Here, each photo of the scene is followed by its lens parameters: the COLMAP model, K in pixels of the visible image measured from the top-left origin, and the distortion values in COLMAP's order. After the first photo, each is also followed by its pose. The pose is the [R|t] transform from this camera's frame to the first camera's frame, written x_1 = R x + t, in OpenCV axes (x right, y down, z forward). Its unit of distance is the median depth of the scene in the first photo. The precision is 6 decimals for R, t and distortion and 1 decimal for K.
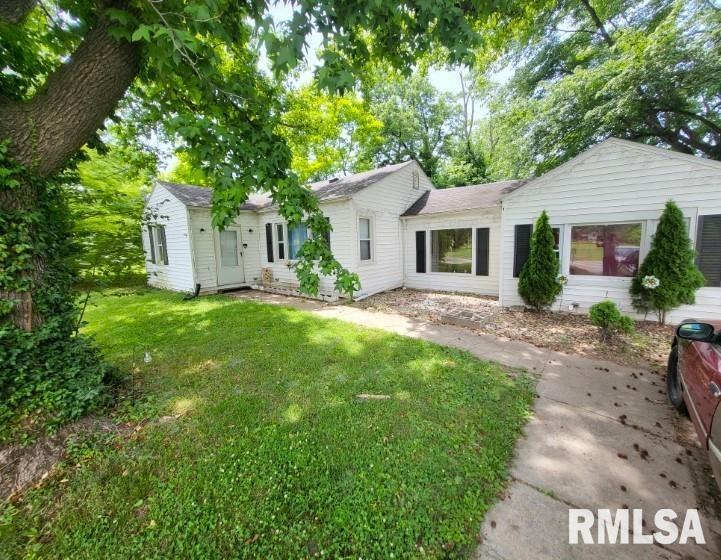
lens RADIAL K [[292.8, 0, 361.5], [0, 292.8, 275.9], [0, 0, 1]] dist [0.001983, -0.000976]
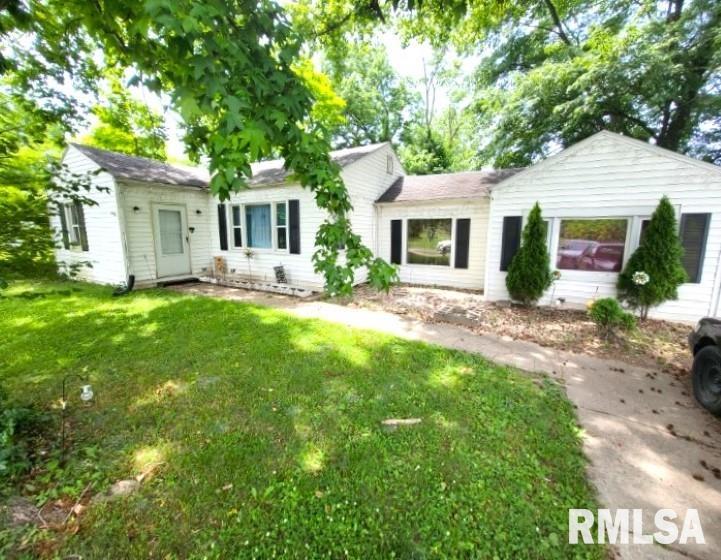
lens RADIAL K [[303.3, 0, 360.5], [0, 303.3, 274.0], [0, 0, 1]] dist [0.002105, -0.000359]
pose [[0.986361, 0.006334, 0.164476, -0.116996], [-0.010861, 0.999586, 0.026637, -0.008288], [-0.164239, -0.028060, 0.986021, 0.113685]]
